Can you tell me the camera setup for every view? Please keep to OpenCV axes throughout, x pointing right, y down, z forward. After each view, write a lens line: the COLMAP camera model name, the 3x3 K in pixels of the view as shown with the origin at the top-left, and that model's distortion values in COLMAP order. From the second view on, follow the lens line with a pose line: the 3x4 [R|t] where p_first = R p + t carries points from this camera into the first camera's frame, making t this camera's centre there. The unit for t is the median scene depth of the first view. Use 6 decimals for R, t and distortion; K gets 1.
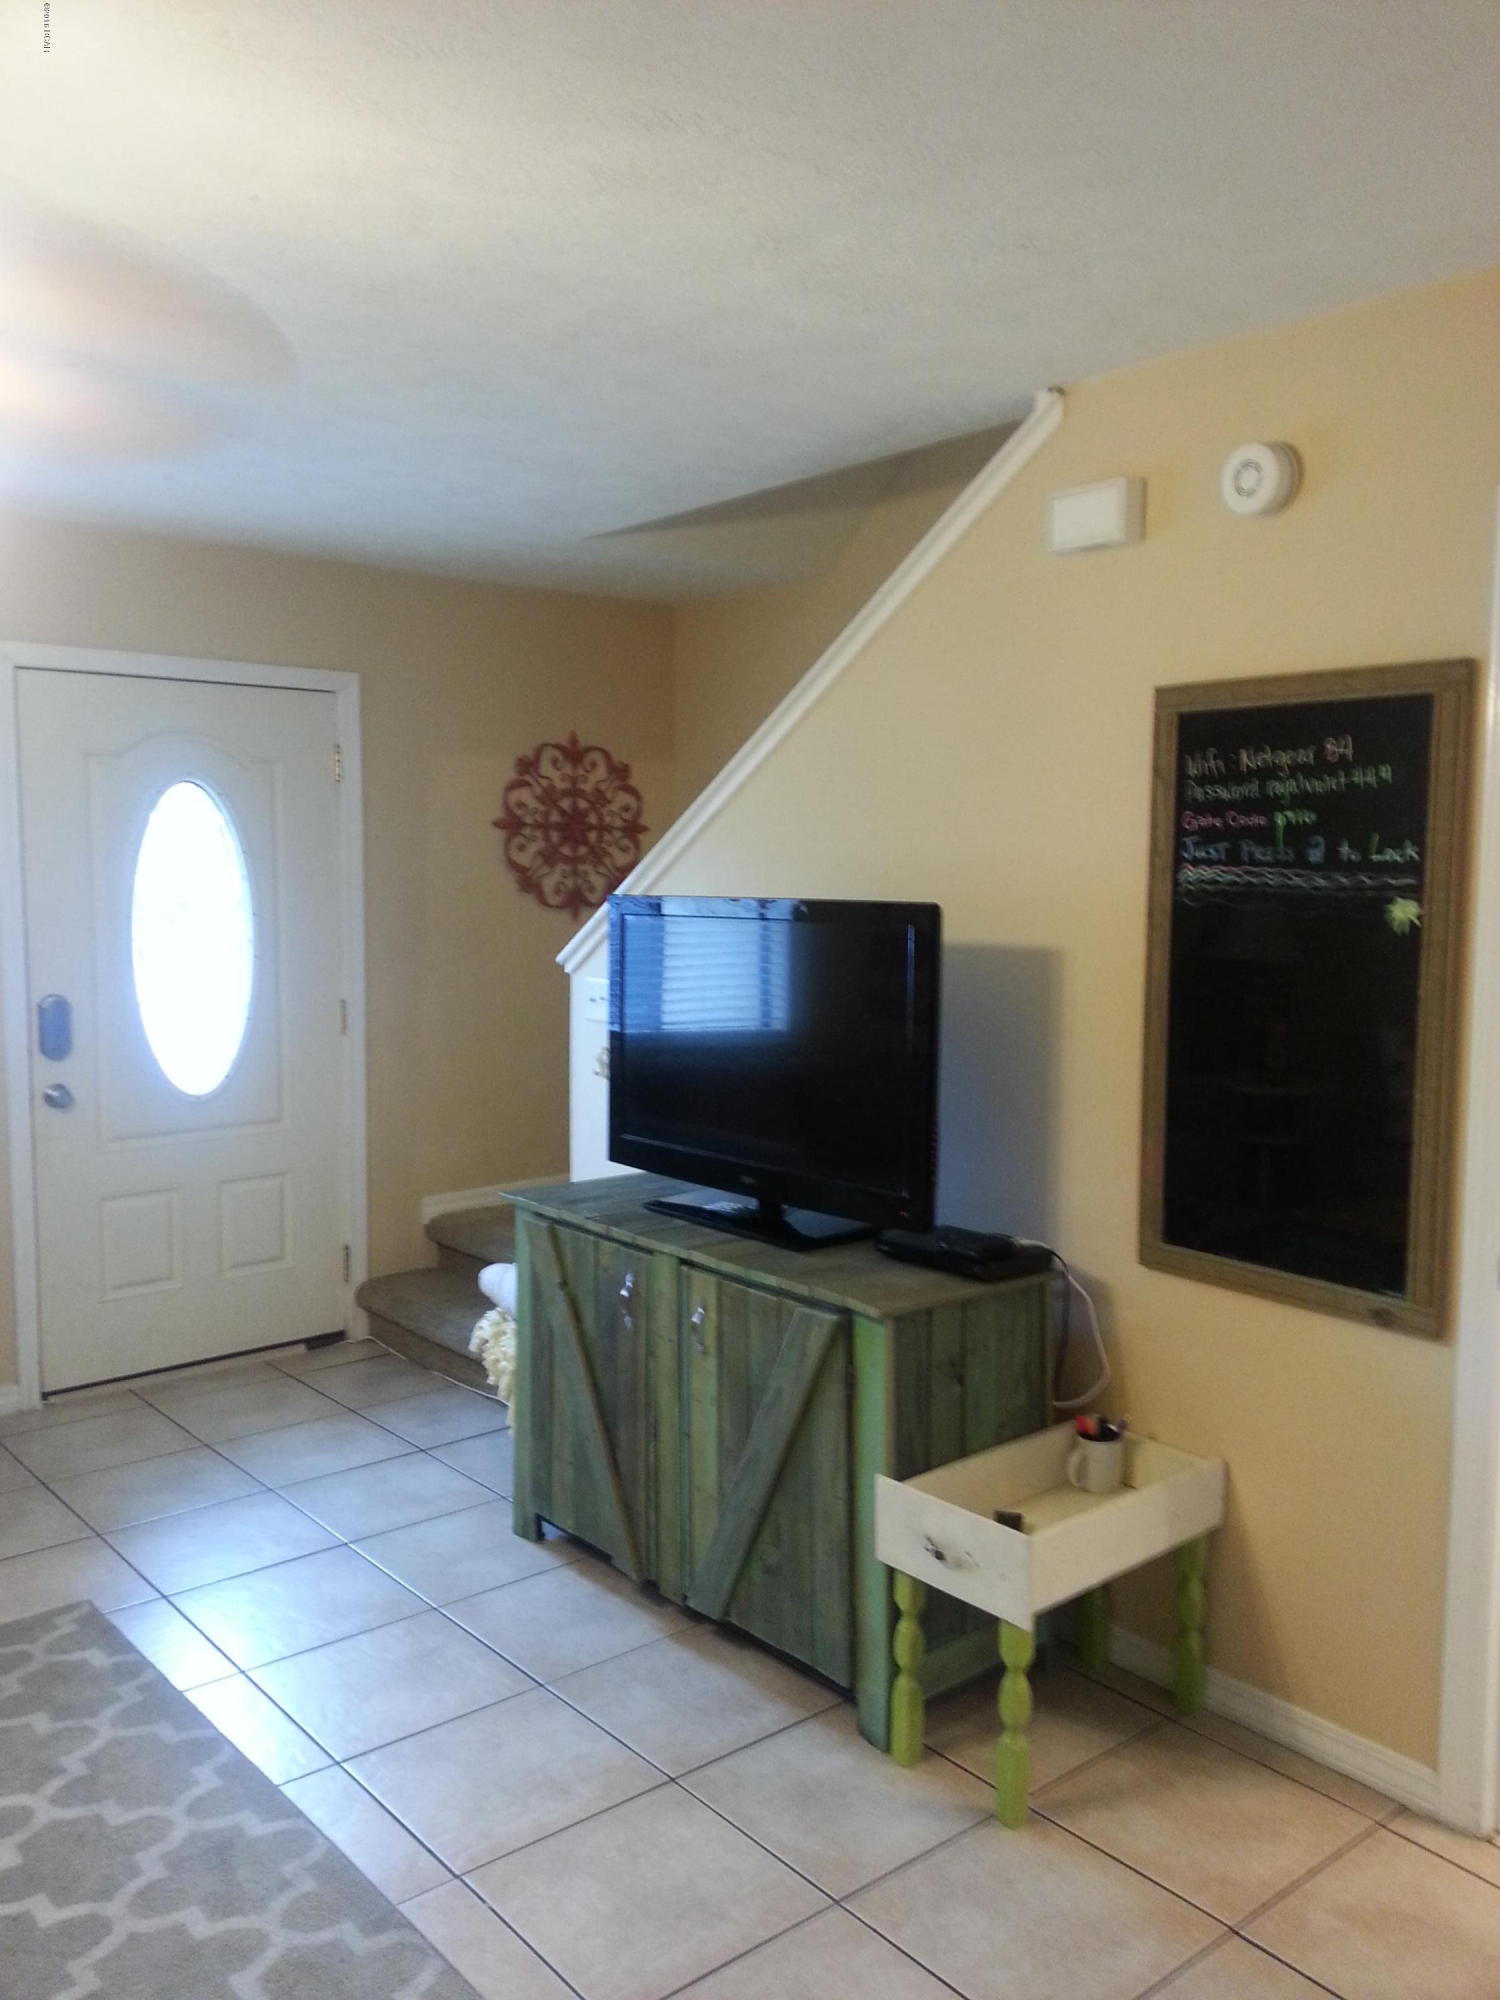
lens RADIAL K [[1592.2, 0, 766.8], [0, 1592.2, 1009.1], [0, 0, 1]] dist [0.144143, -0.239206]
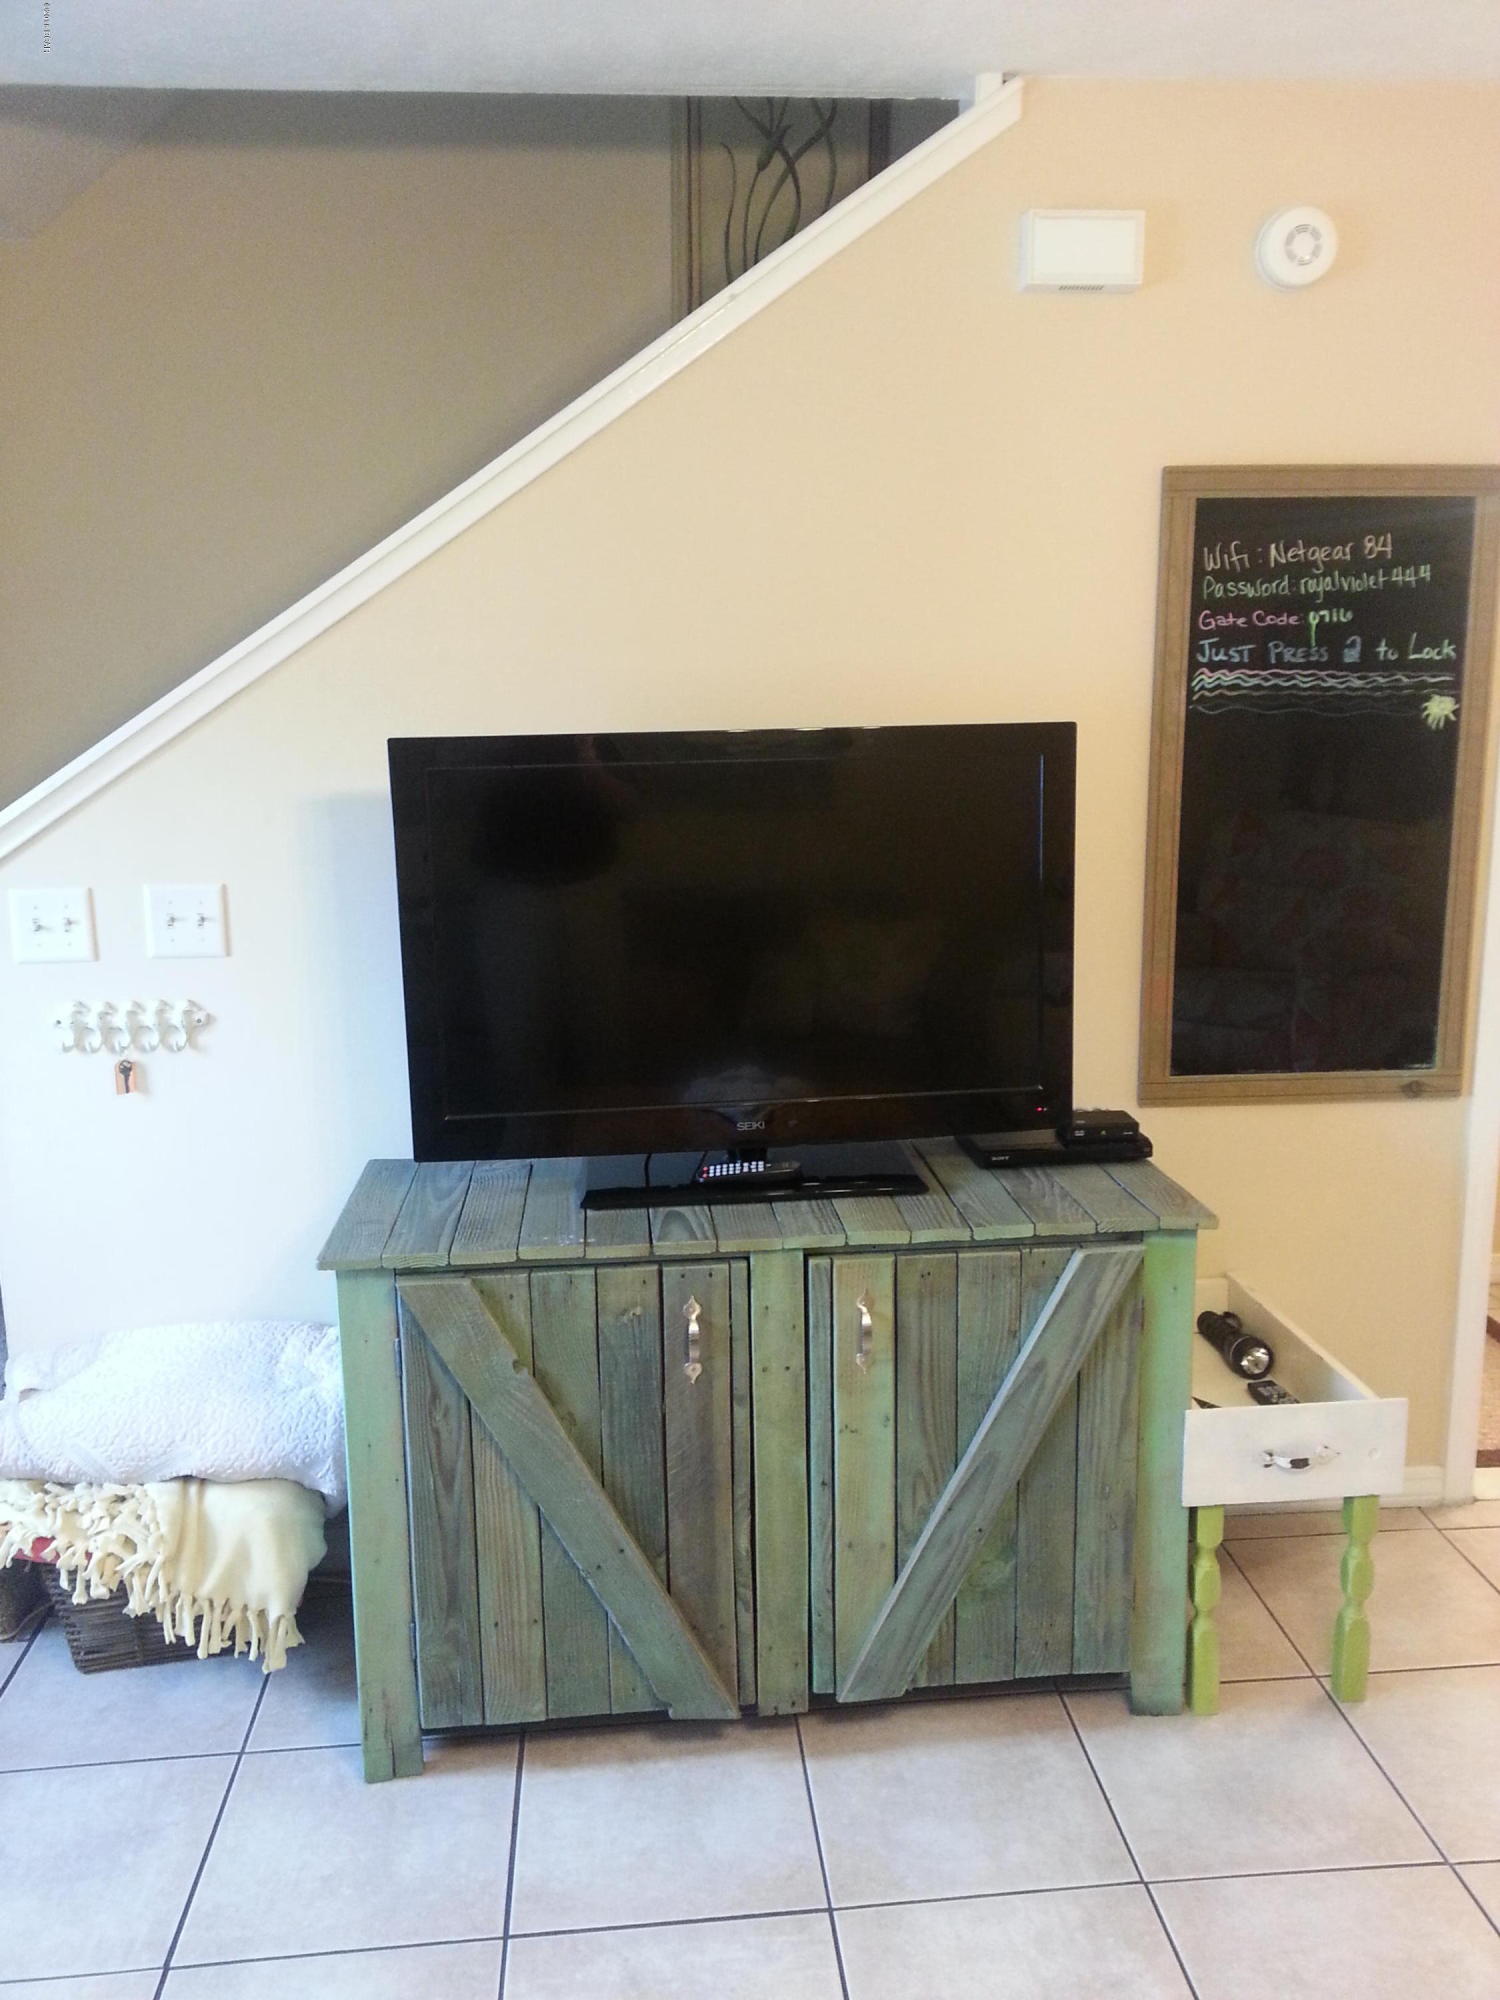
lens RADIAL K [[1592.2, 0, 766.8], [0, 1592.2, 1009.1], [0, 0, 1]] dist [0.144143, -0.239206]
pose [[0.573401, -0.177979, 0.799709, -0.686065], [0.096241, 0.983993, 0.149986, -0.062916], [-0.813602, -0.009038, 0.581352, 0.685016]]
